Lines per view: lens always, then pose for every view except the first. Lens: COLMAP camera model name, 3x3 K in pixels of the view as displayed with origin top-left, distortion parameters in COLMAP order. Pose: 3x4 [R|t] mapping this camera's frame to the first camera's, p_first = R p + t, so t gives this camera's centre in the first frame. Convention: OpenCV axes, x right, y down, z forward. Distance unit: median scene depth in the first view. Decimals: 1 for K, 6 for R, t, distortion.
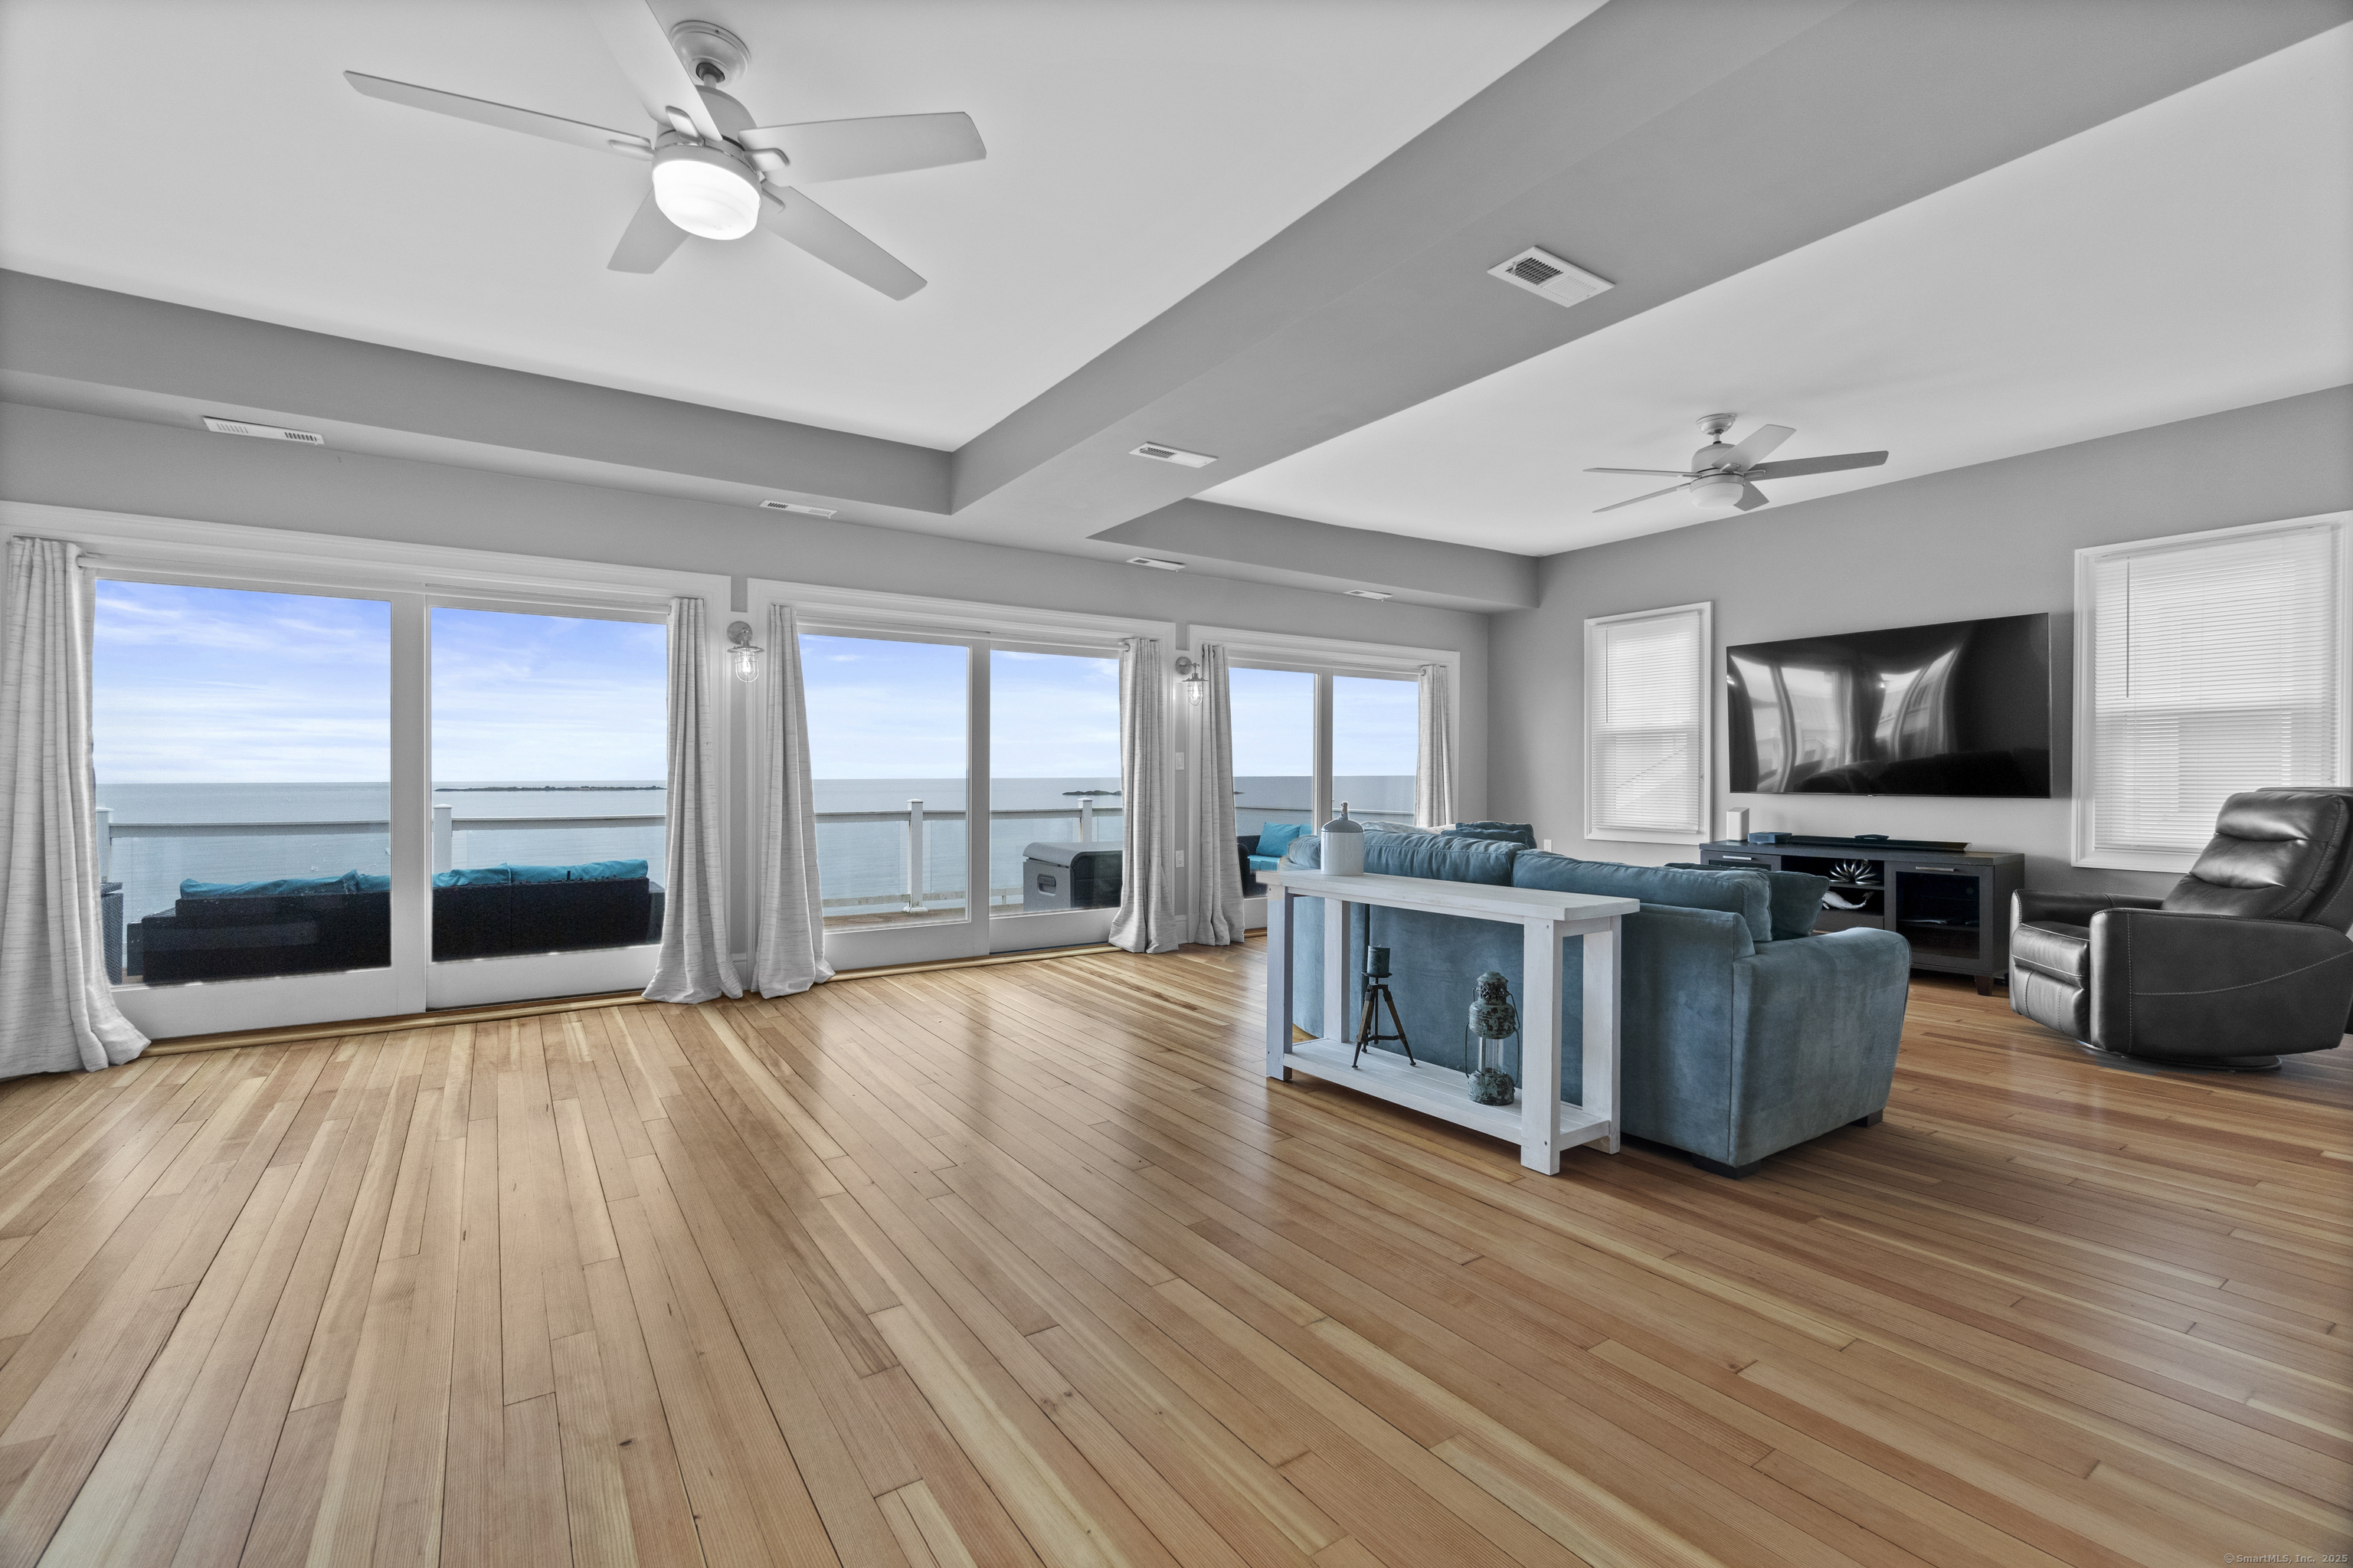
lens RADIAL K [[1019.0, 0, 1170.5], [0, 1019.0, 787.1], [0, 0, 1]] dist [-0.002788, 0.000136]
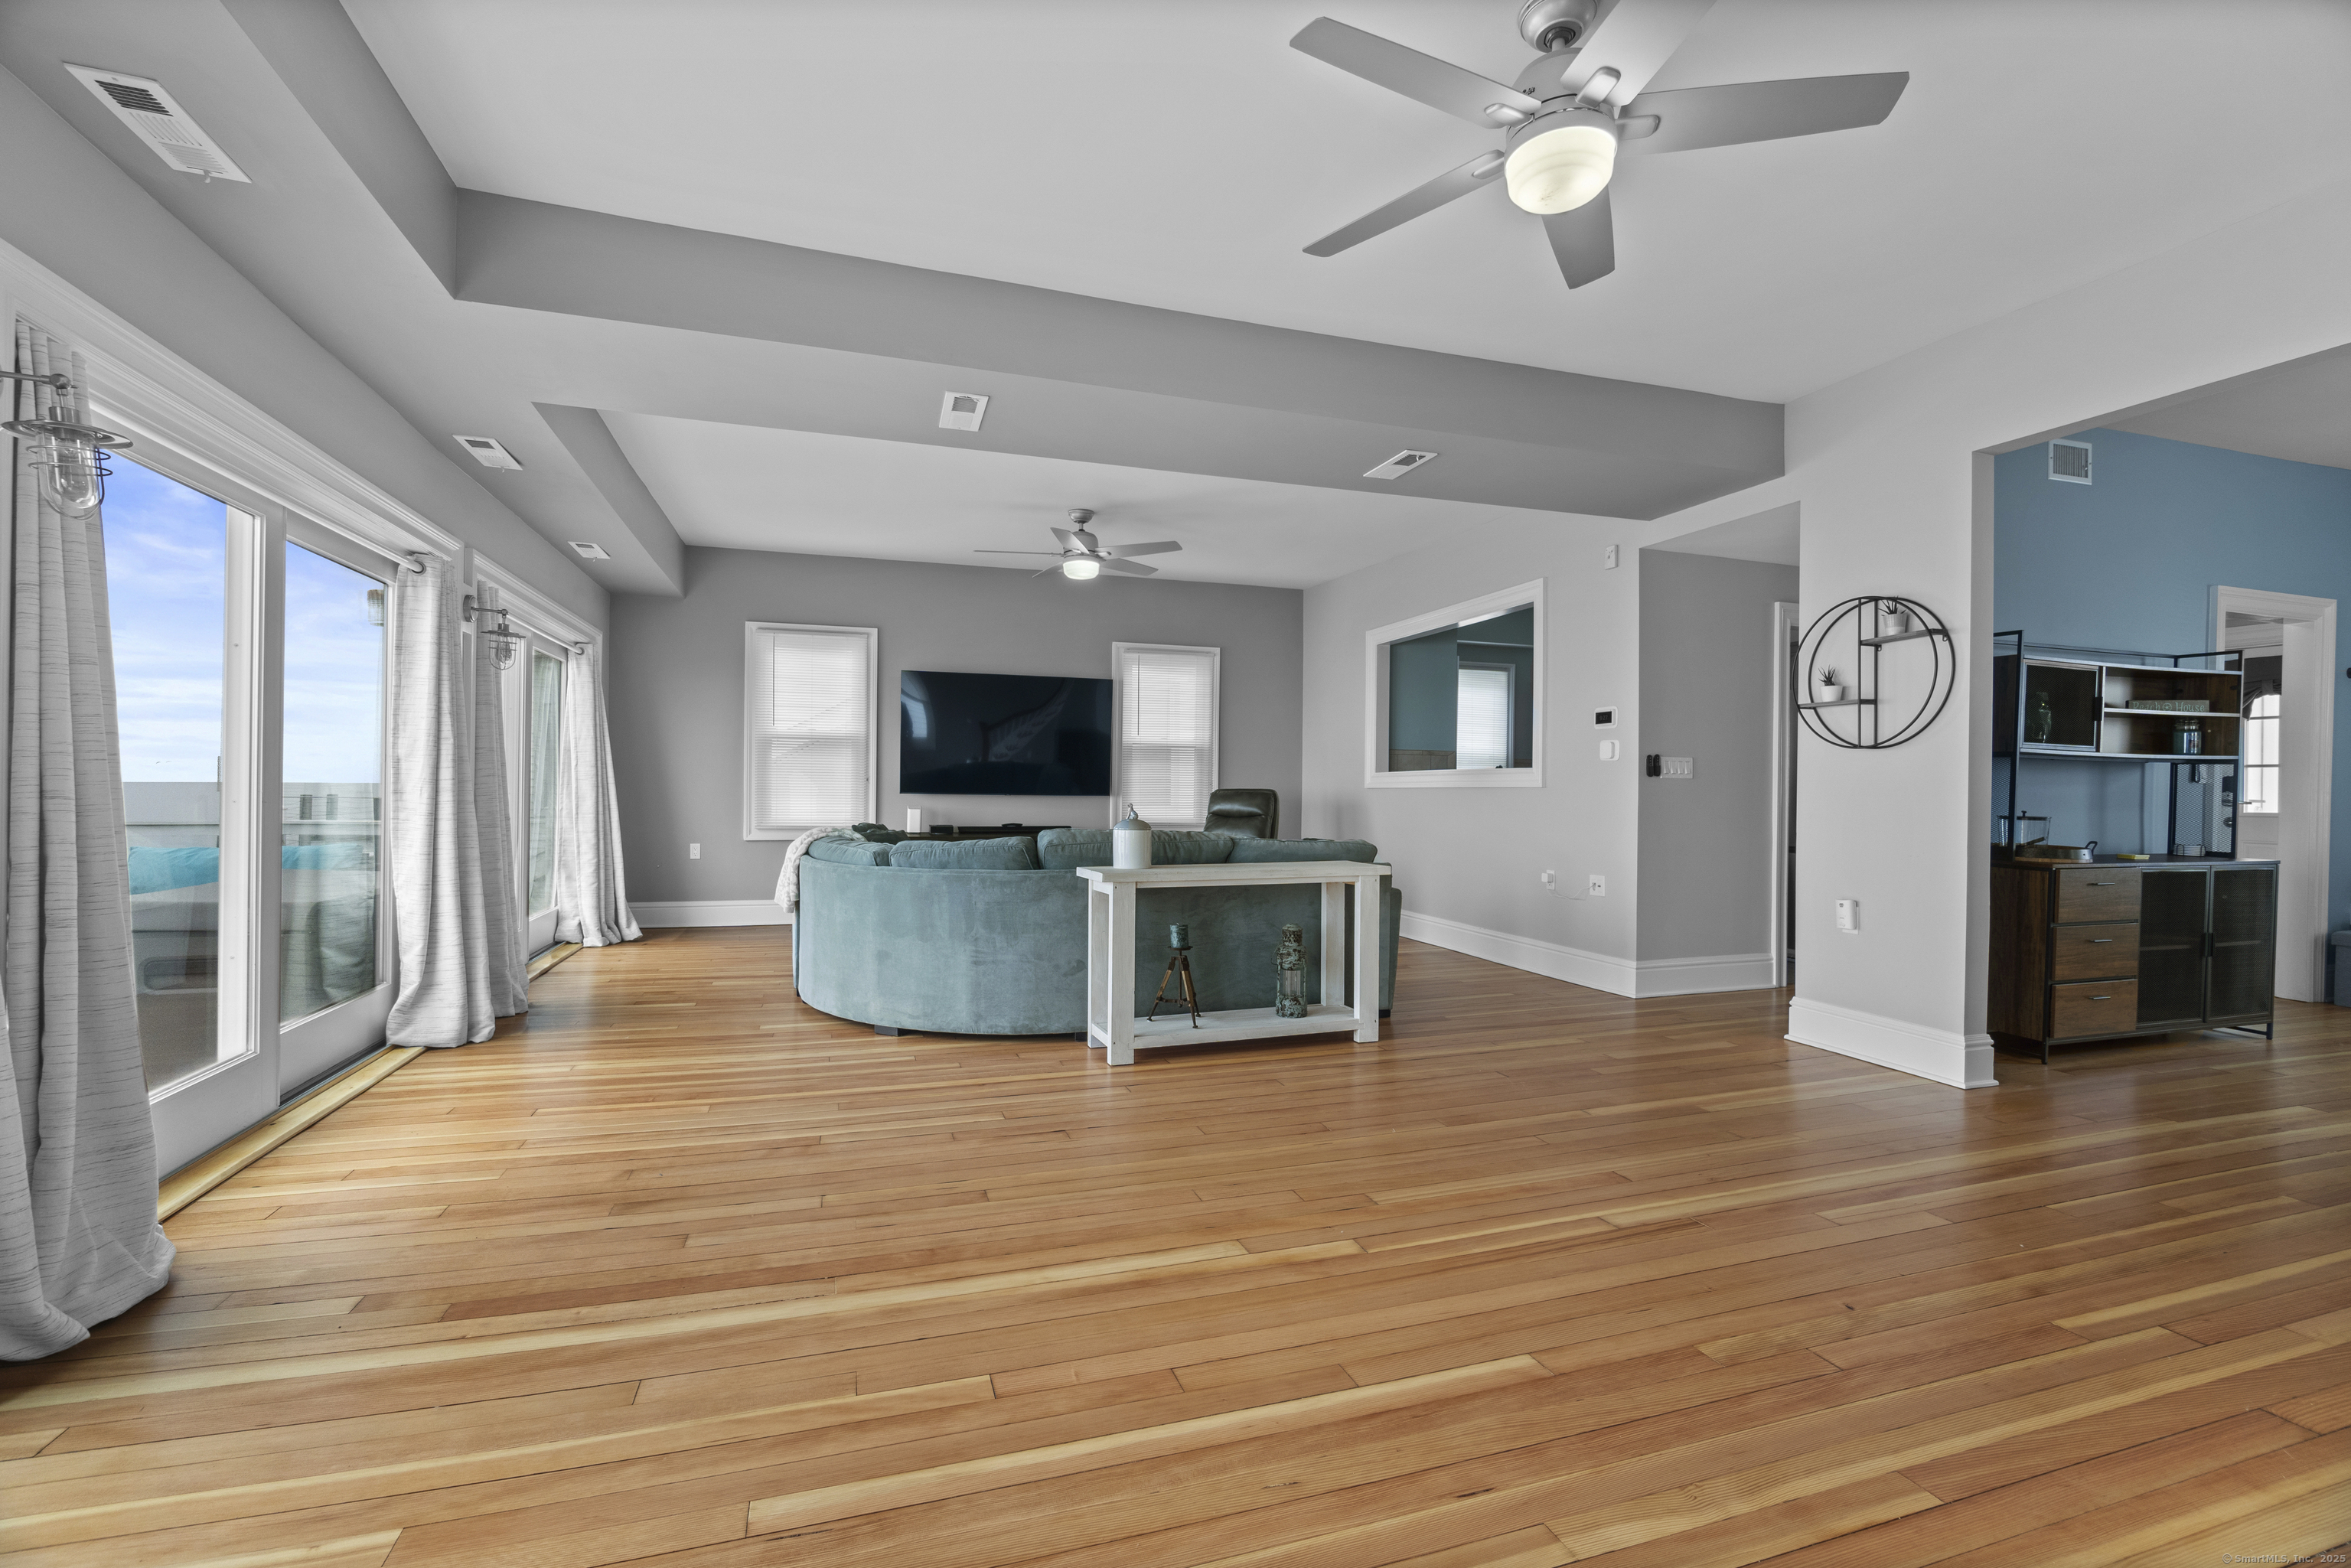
lens RADIAL K [[1018.0, 0, 1169.6], [0, 1018.0, 787.1], [0, 0, 1]] dist [-0.002788, 0.000136]
pose [[0.269353, 0.001392, 0.963040, -0.643755], [0.000904, 0.999998, -0.001699, 0.000036], [-0.963041, 0.001328, 0.269351, 0.479306]]
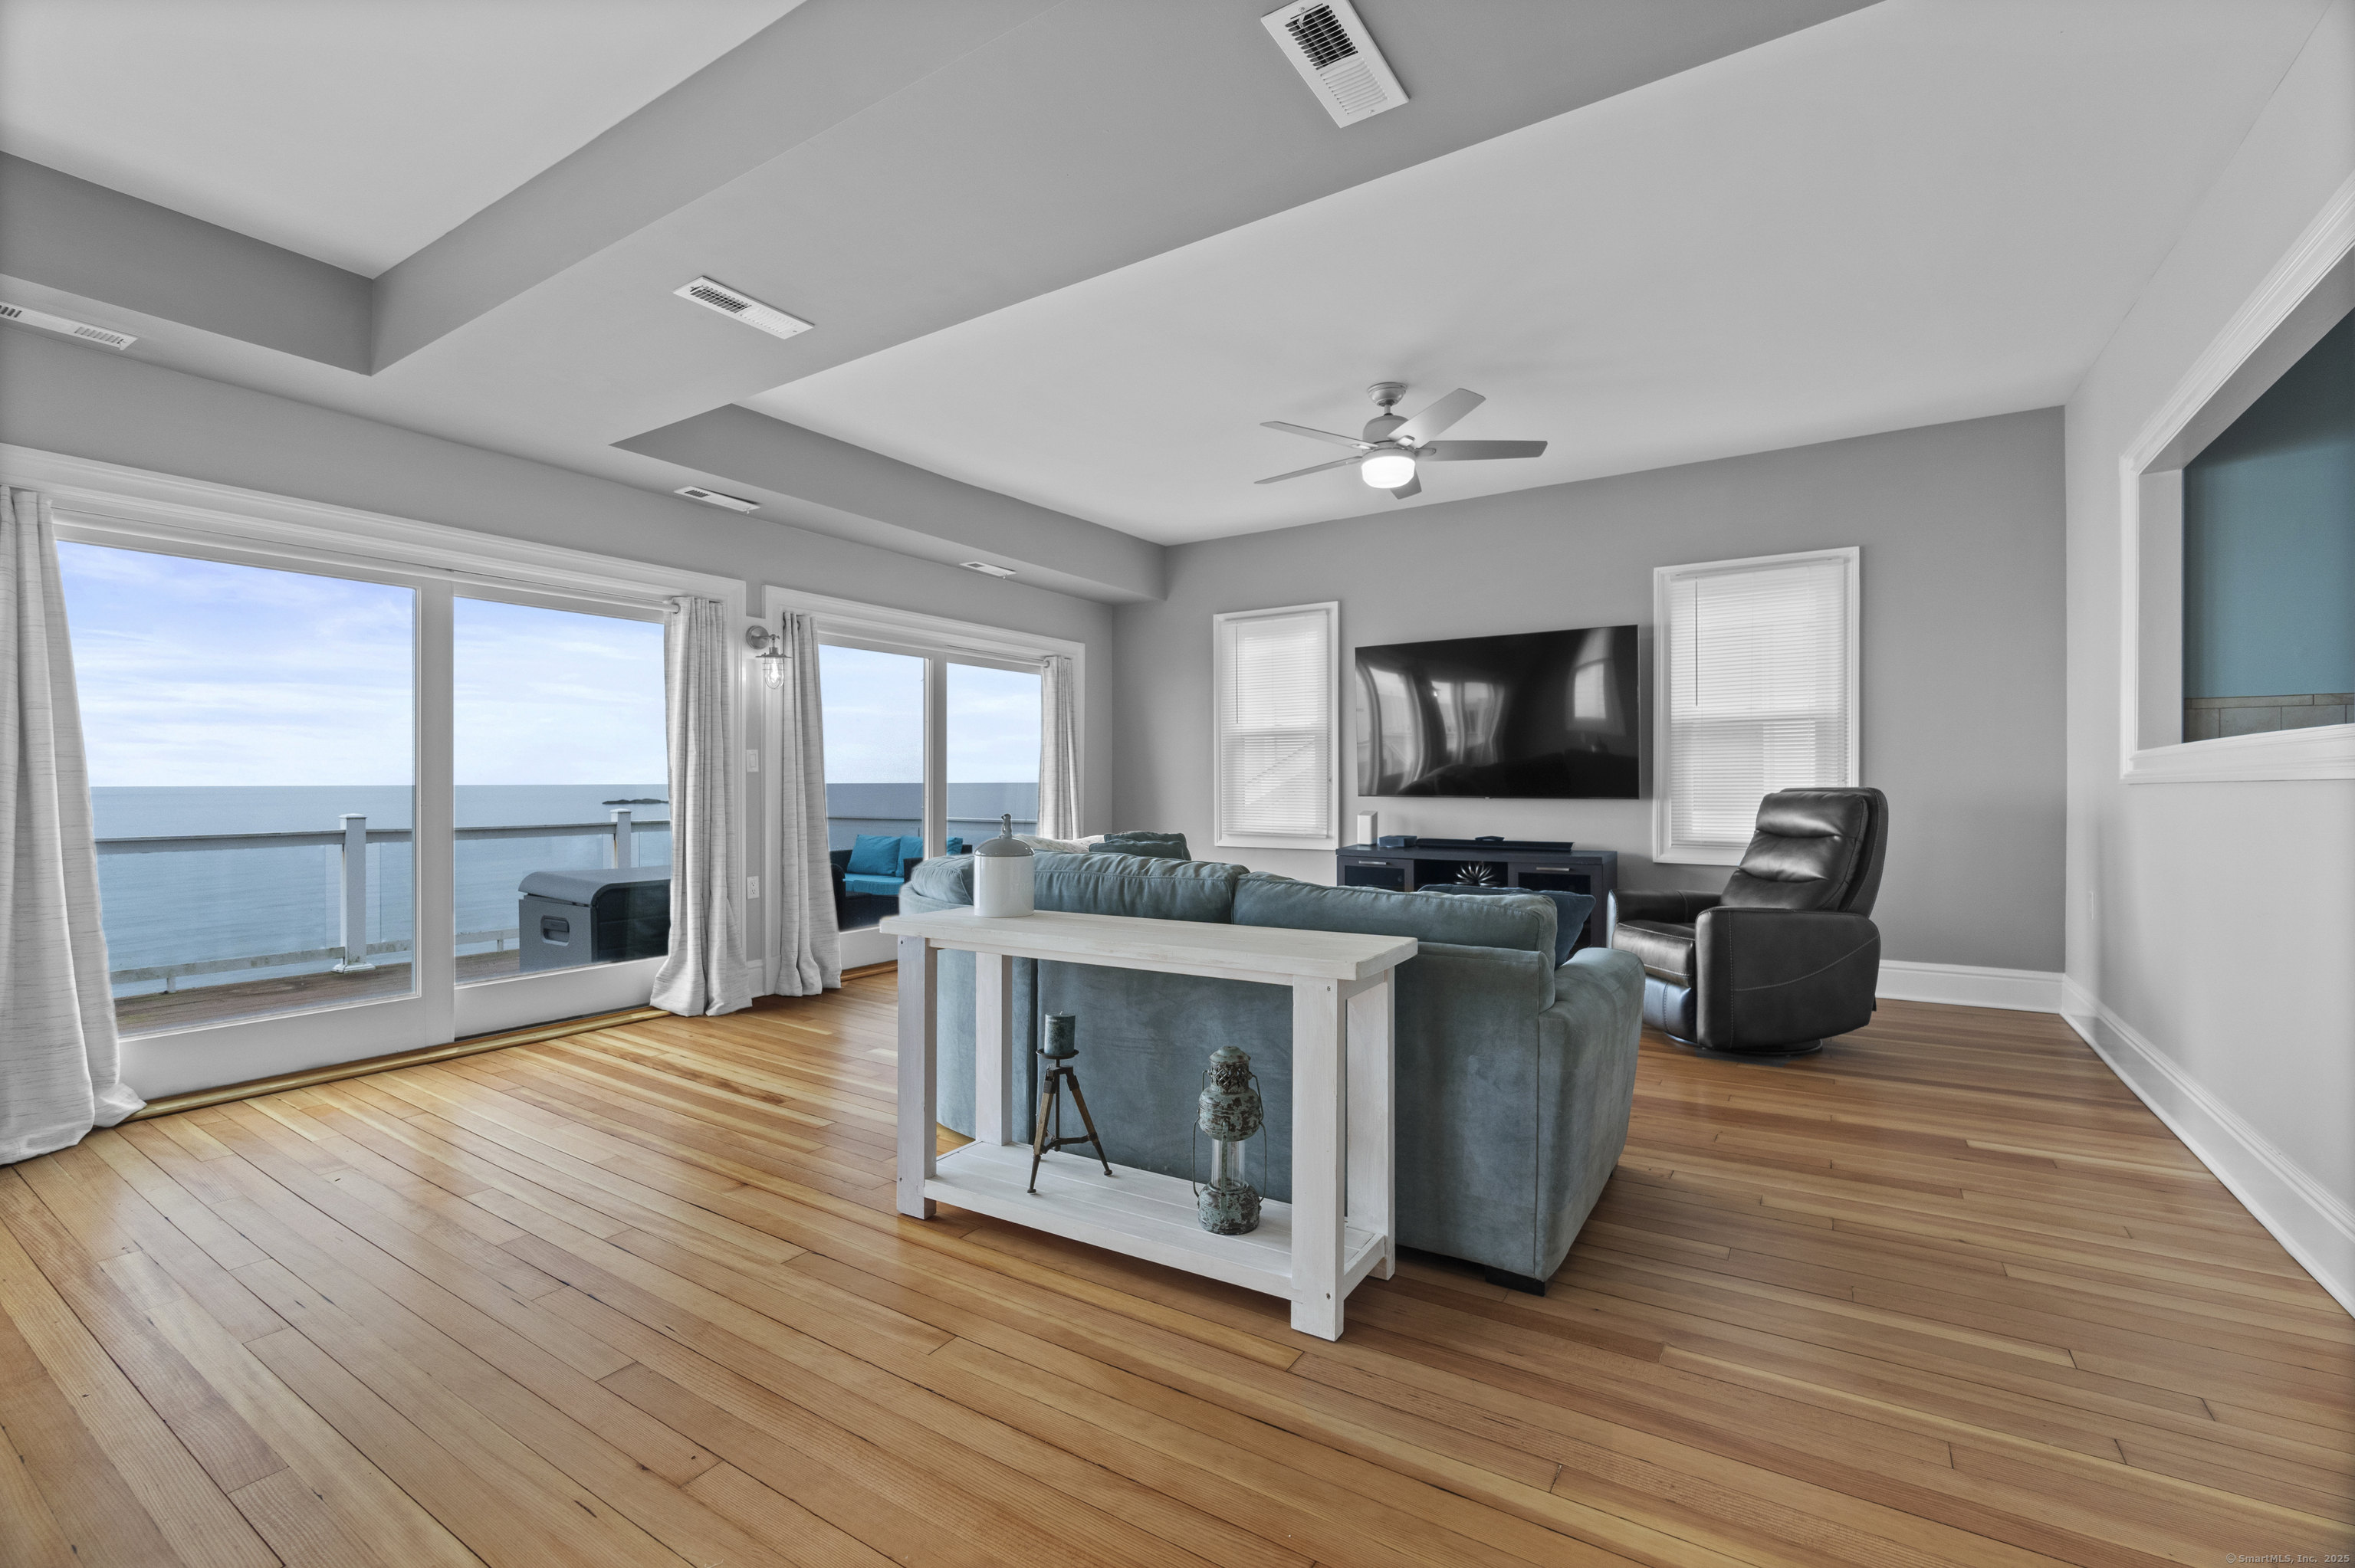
lens RADIAL K [[1019.6, 0, 1171.5], [0, 1019.6, 787.1], [0, 0, 1]] dist [-0.002788, 0.000136]
pose [[0.919286, -0.004289, 0.393566, -0.003932], [0.006590, 0.999968, -0.004497, -0.000129], [-0.393534, 0.006728, 0.919285, 0.211822]]
